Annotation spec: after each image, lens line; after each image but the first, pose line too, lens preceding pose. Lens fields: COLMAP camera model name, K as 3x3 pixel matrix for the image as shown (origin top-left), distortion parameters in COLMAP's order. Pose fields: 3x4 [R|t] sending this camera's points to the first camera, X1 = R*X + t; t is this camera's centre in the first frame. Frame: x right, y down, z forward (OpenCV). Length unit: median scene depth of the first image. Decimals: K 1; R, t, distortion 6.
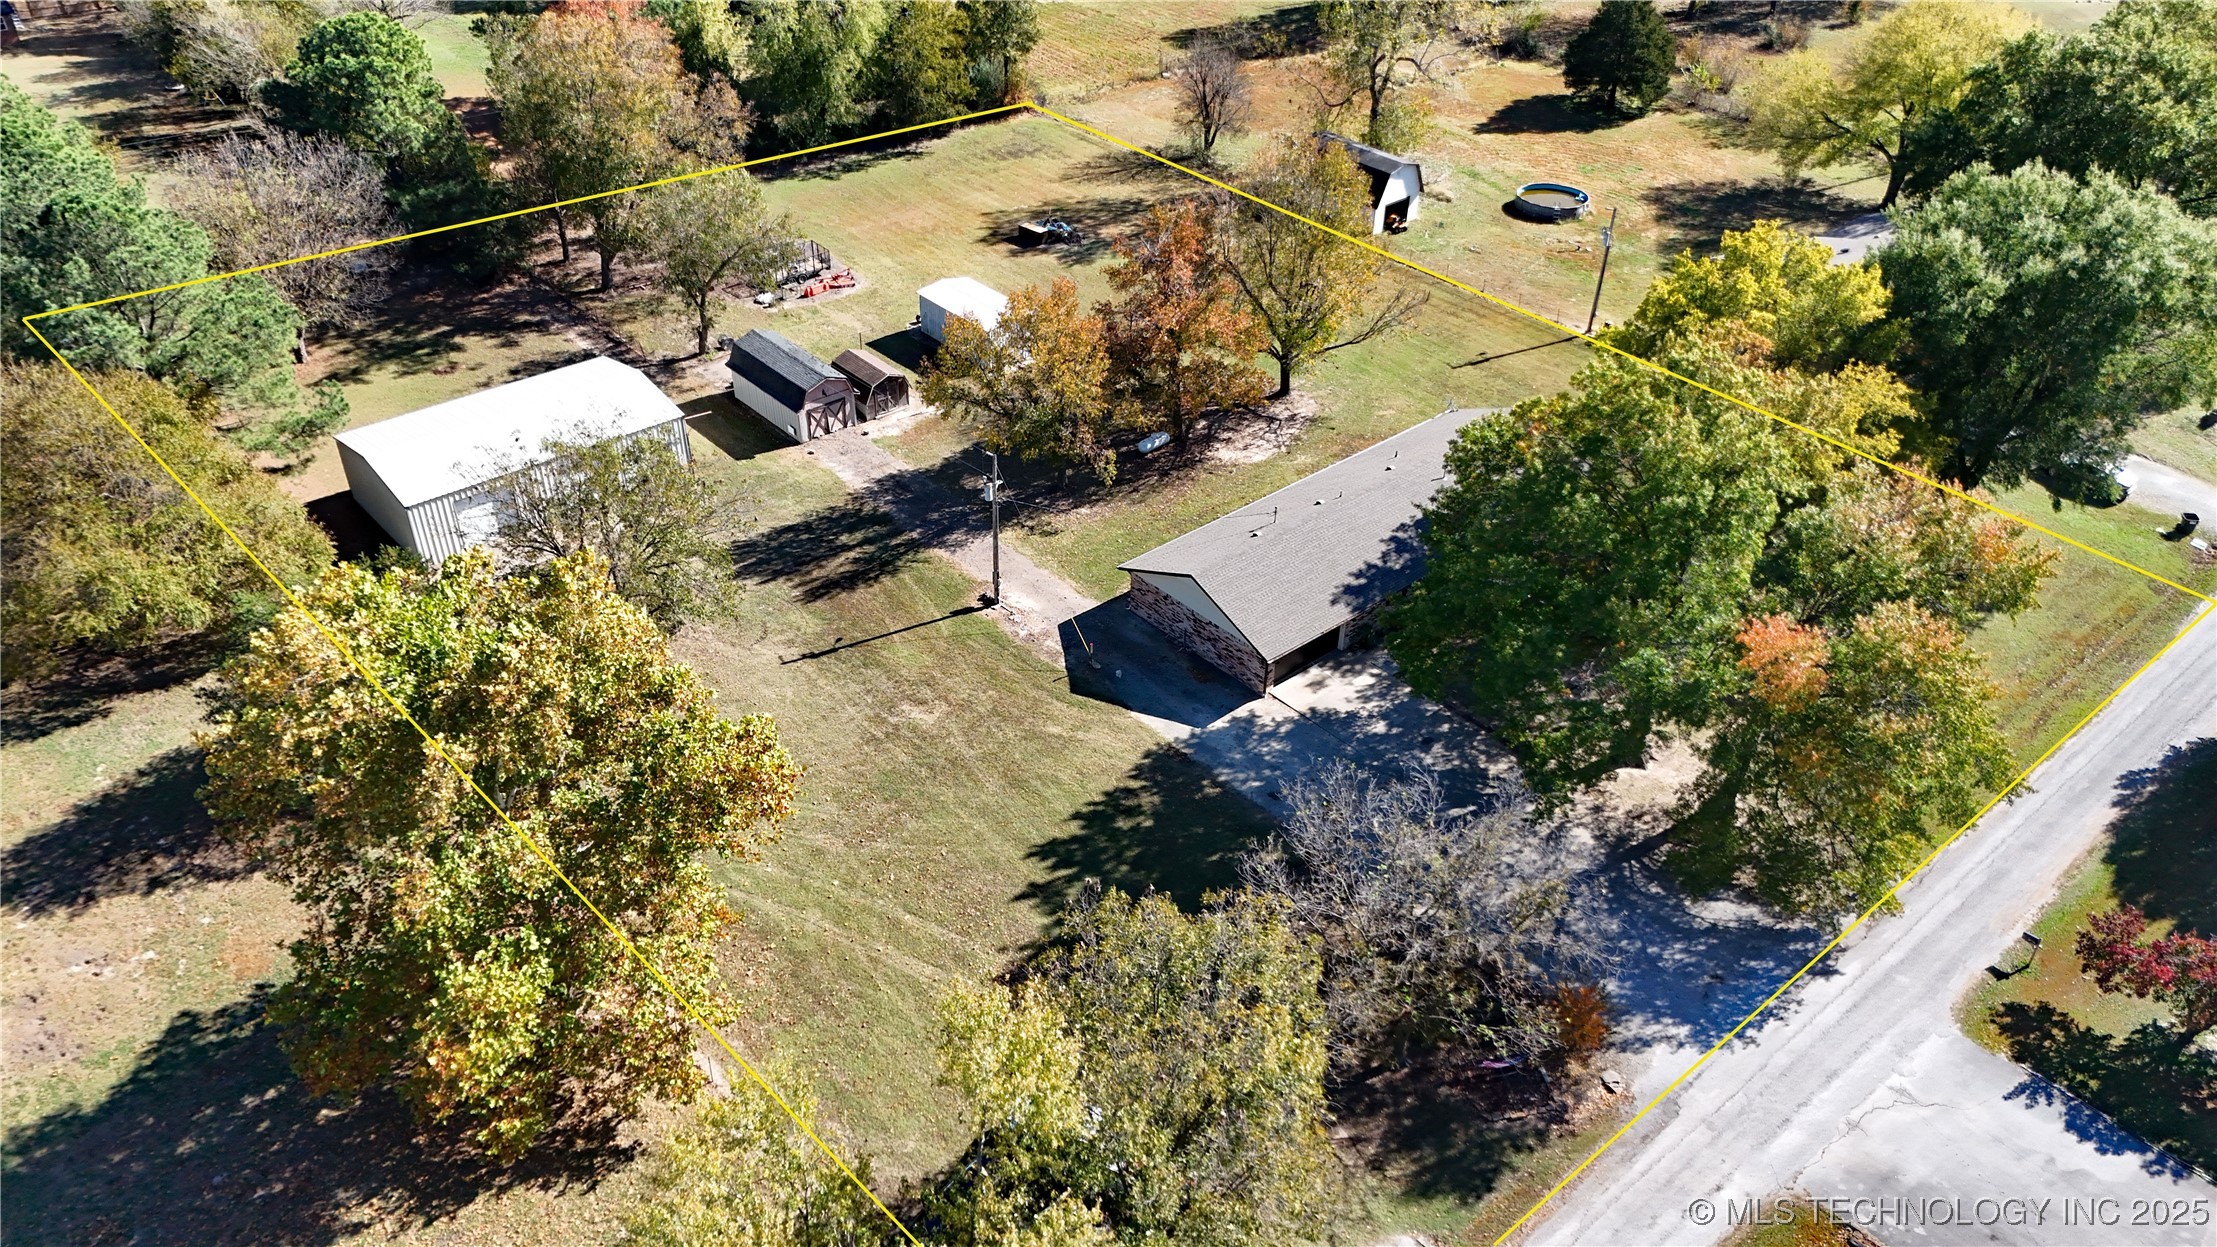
lens RADIAL K [[1608.3, 0, 1108.5], [0, 1608.3, 623.5], [0, 0, 1]] dist [0.094232, -0.106620]
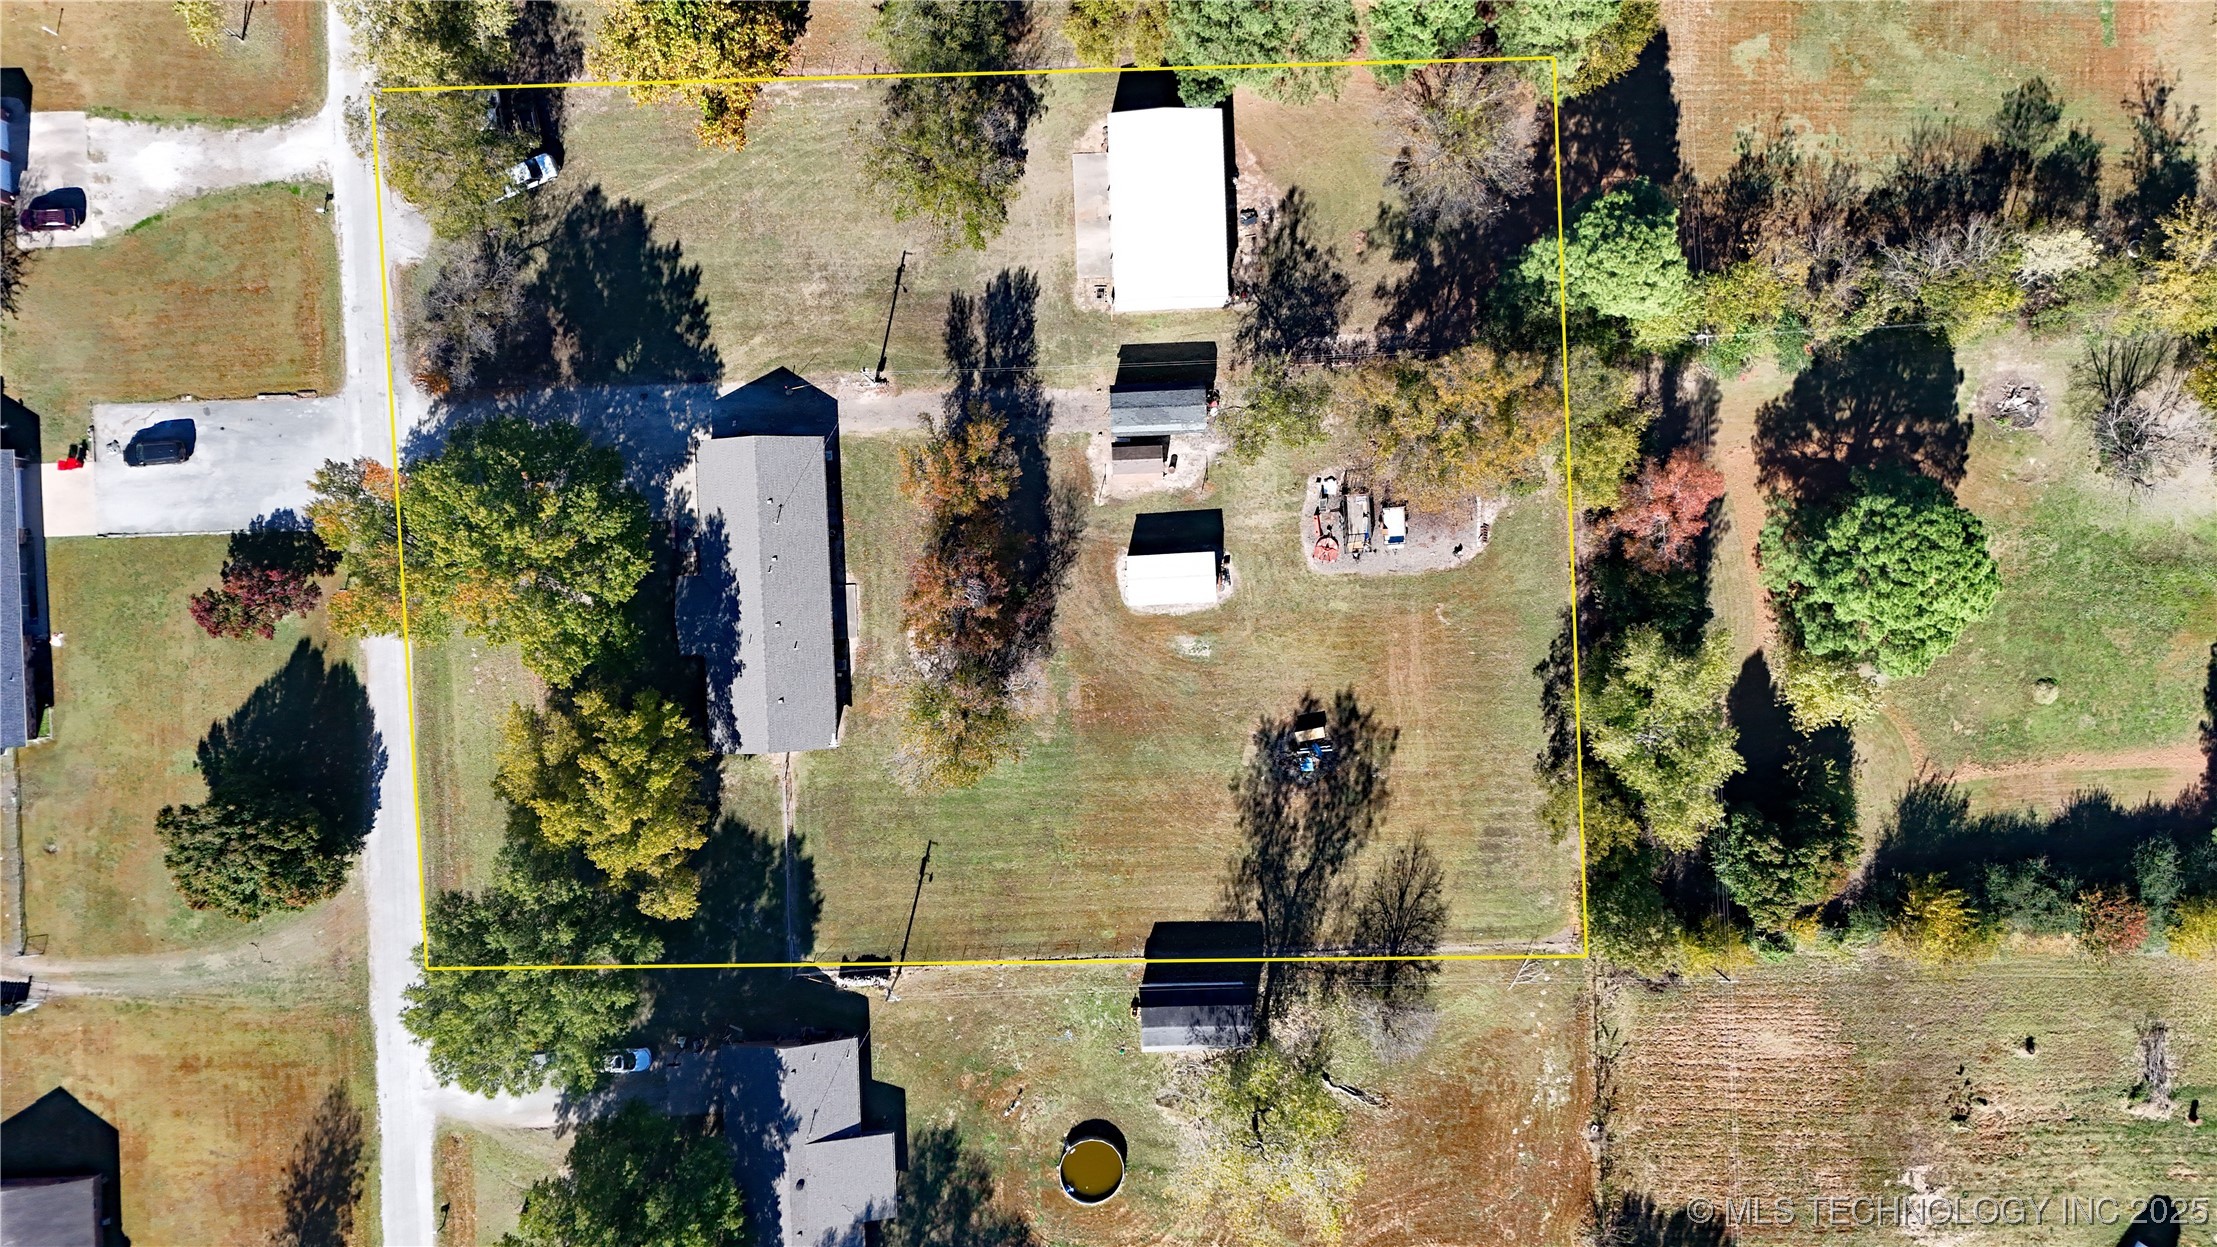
lens RADIAL K [[1608.3, 0, 1108.5], [0, 1608.3, 623.5], [0, 0, 1]] dist [0.094232, -0.106620]
pose [[-0.628414, 0.777751, -0.014144, -0.002105], [-0.470276, -0.365368, 0.803335, -1.445971], [0.619627, 0.511478, 0.595359, 0.259961]]
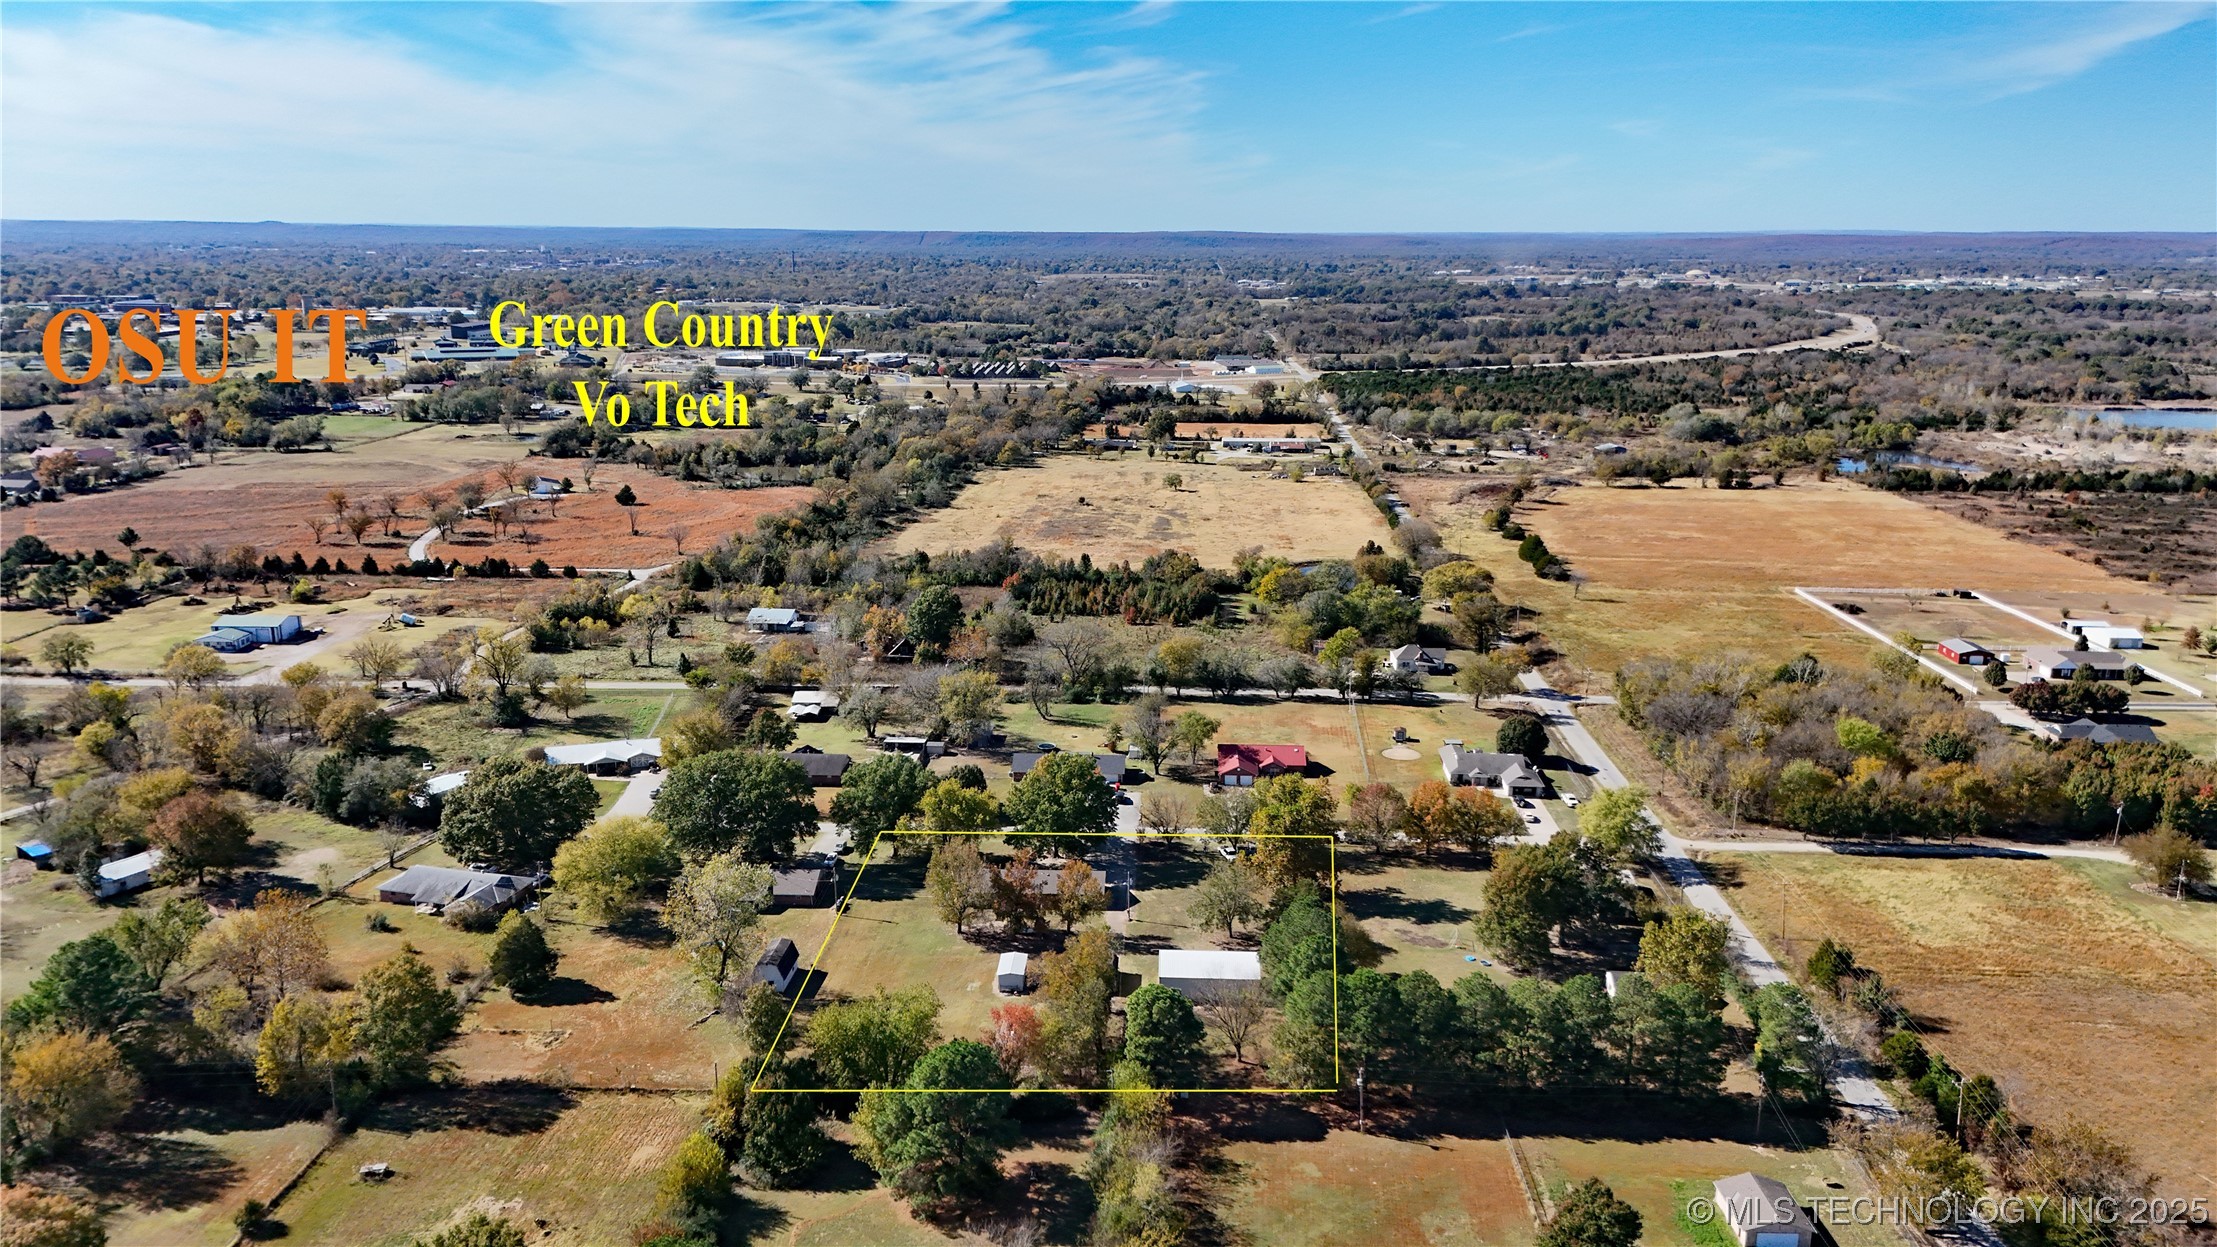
lens RADIAL K [[1608.3, 0, 1108.5], [0, 1608.3, 623.5], [0, 0, 1]] dist [0.094232, -0.106620]
pose [[-0.722304, -0.177762, 0.668339, -2.014218], [0.390842, 0.692346, 0.606547, -2.311185], [-0.570544, 0.699326, -0.430608, 1.891766]]
